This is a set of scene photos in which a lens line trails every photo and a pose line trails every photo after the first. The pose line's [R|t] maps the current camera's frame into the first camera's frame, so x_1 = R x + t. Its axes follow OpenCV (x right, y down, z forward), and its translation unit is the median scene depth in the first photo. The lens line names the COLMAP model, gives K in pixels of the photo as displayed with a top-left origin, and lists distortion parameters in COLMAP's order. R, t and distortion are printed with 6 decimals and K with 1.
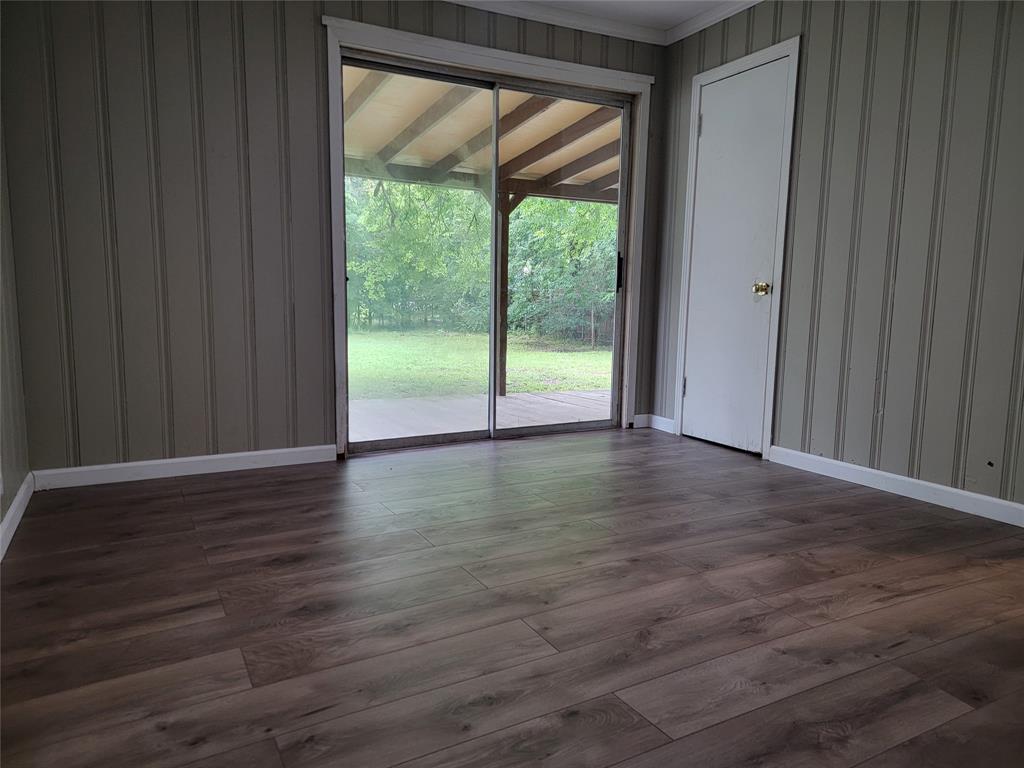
lens RADIAL K [[707.7, 0, 517.5], [0, 707.7, 386.9], [0, 0, 1]] dist [0.043802, -0.001290]
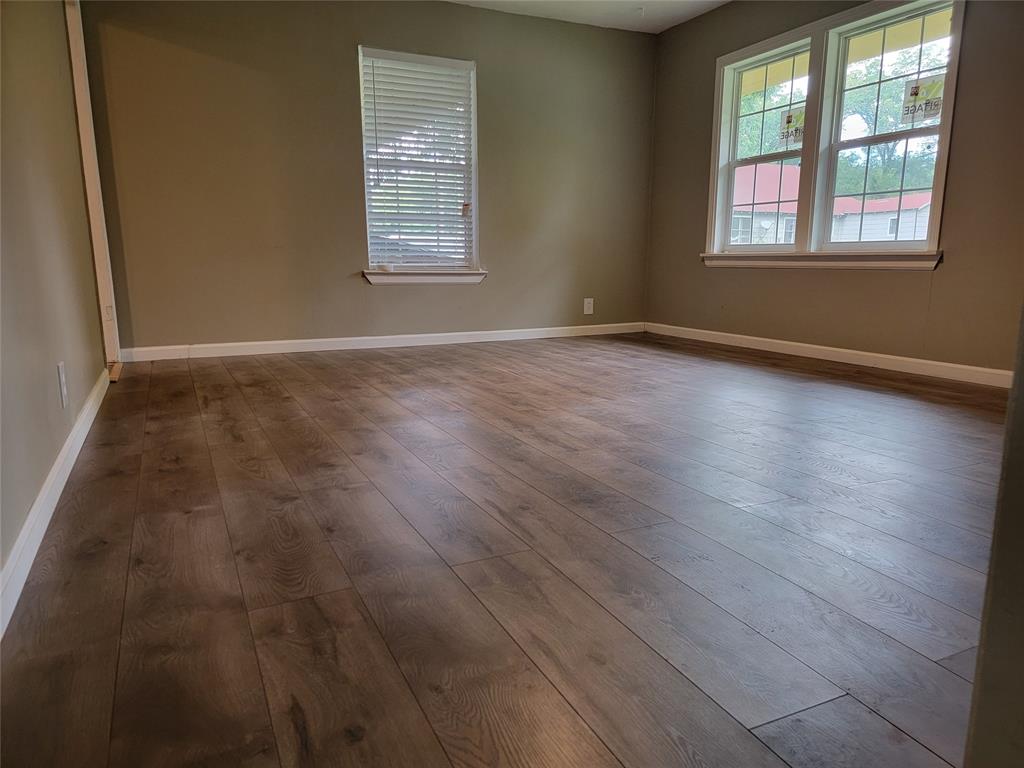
lens RADIAL K [[707.7, 0, 517.5], [0, 707.7, 386.9], [0, 0, 1]] dist [0.043802, -0.001290]
pose [[-0.042250, 0.171215, -0.984327, 0.956117], [-0.122983, 0.976824, 0.175189, -0.032247], [0.991509, 0.128457, -0.020214, 1.136537]]
